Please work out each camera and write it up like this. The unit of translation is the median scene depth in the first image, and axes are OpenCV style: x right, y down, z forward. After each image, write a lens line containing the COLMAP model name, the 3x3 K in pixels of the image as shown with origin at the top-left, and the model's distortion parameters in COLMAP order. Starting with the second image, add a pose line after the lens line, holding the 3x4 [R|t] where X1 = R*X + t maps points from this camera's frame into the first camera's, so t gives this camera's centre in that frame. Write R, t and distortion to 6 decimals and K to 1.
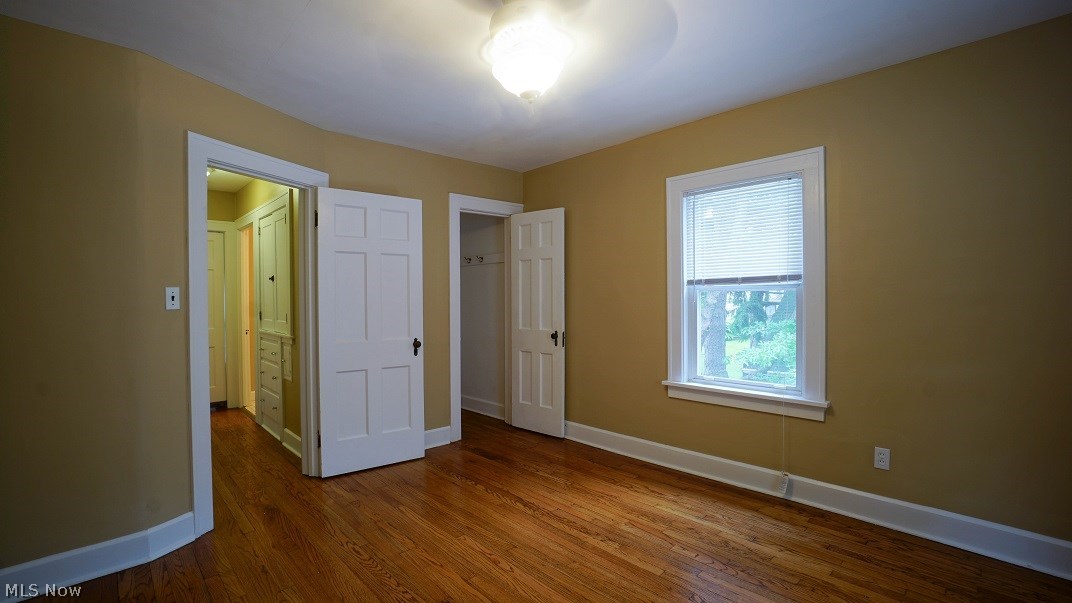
lens RADIAL K [[477.8, 0, 528.4], [0, 477.8, 301.0], [0, 0, 1]] dist [-0.061253, 0.024530]
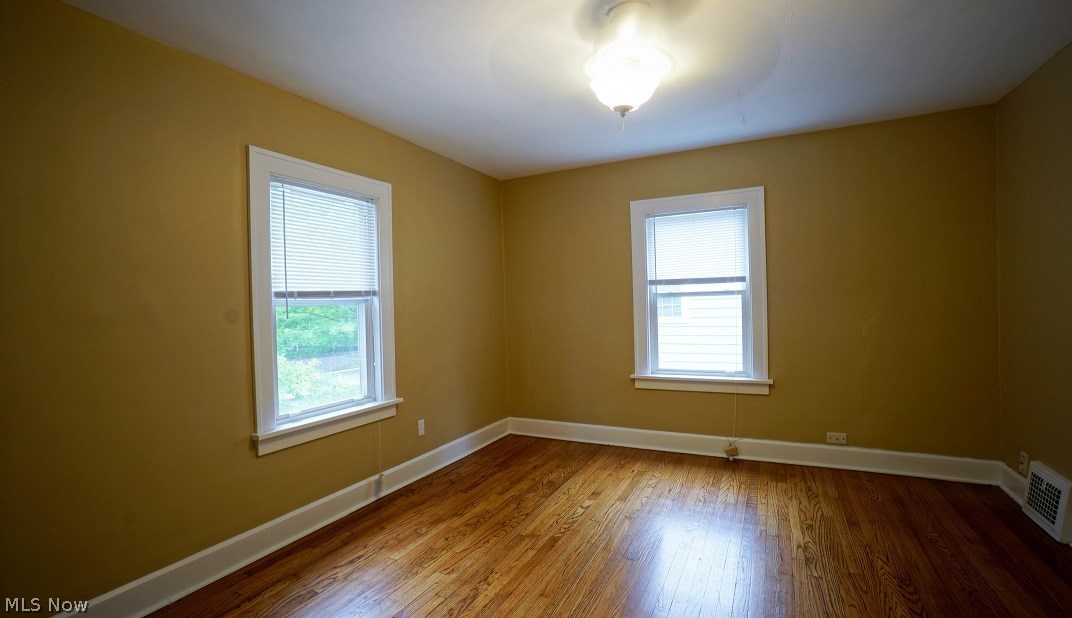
lens RADIAL K [[523.9, 0, 487.0], [0, 523.9, 308.6], [0, 0, 1]] dist [-0.001575, -0.000118]
pose [[-0.316958, 0.010907, 0.948377, -0.696875], [0.038875, 0.999243, 0.001501, -0.005803], [-0.947643, 0.037344, -0.317142, 1.164851]]
